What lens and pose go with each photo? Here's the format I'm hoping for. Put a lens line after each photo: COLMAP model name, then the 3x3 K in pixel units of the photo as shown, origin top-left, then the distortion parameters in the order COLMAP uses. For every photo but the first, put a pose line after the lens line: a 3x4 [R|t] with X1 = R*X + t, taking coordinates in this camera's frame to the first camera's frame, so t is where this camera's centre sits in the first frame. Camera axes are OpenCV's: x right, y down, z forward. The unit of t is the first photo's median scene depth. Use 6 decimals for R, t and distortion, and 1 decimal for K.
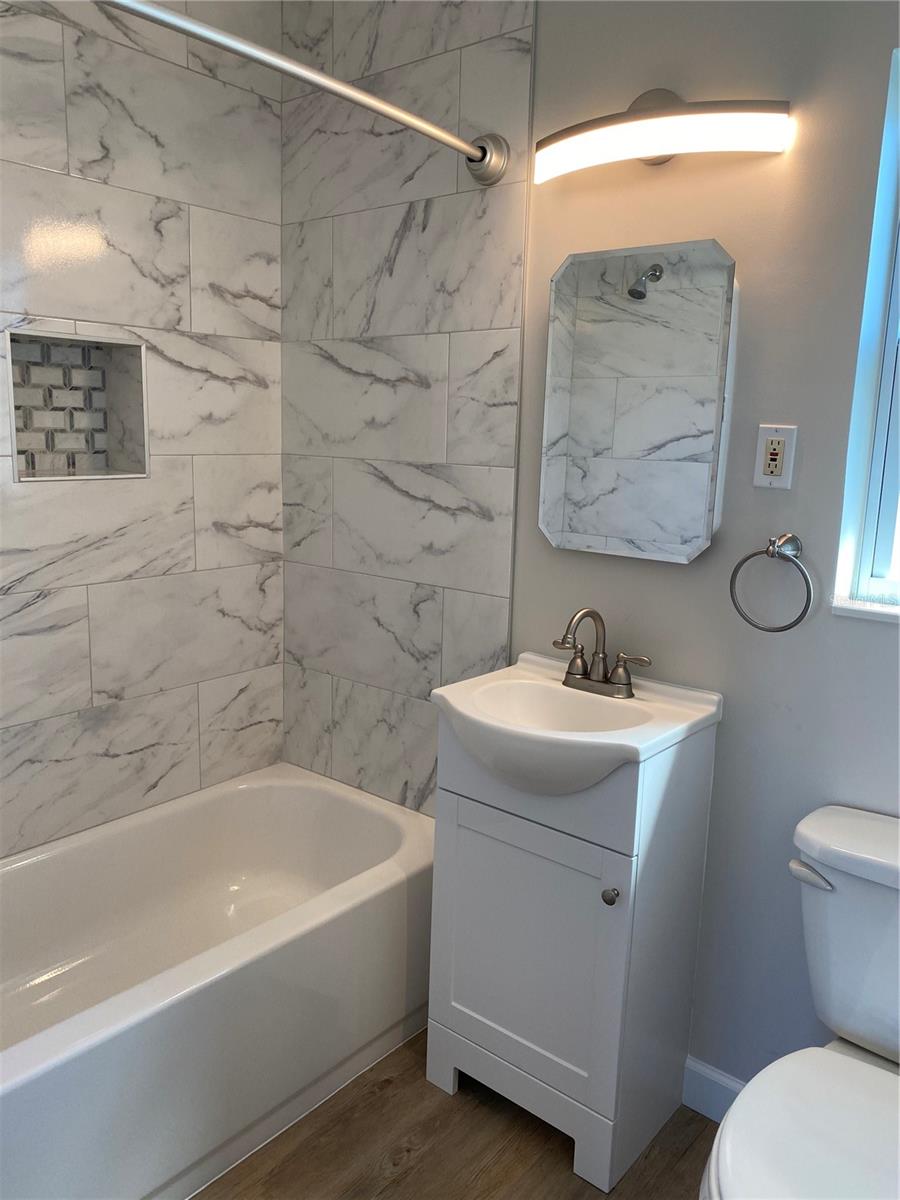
lens RADIAL K [[916.5, 0, 449.7], [0, 916.5, 644.3], [0, 0, 1]] dist [0.000535, -0.144193]
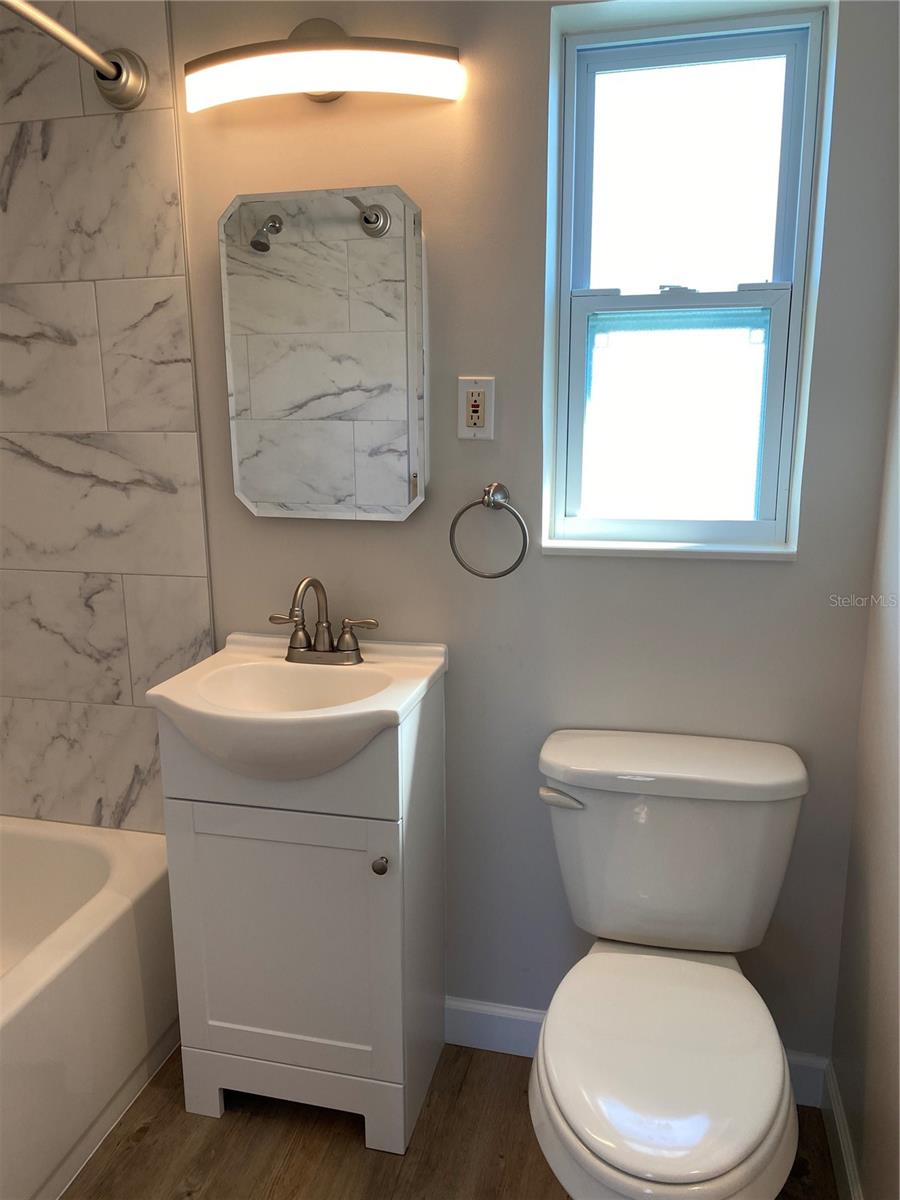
lens RADIAL K [[905.2, 0, 449.6], [0, 905.2, 646.8], [0, 0, 1]] dist [-0.047170, -0.004004]
pose [[0.872390, -0.152654, 0.464363, -0.150830], [0.132190, 0.988265, 0.076539, -0.018325], [-0.470597, -0.005387, 0.882332, 0.097153]]
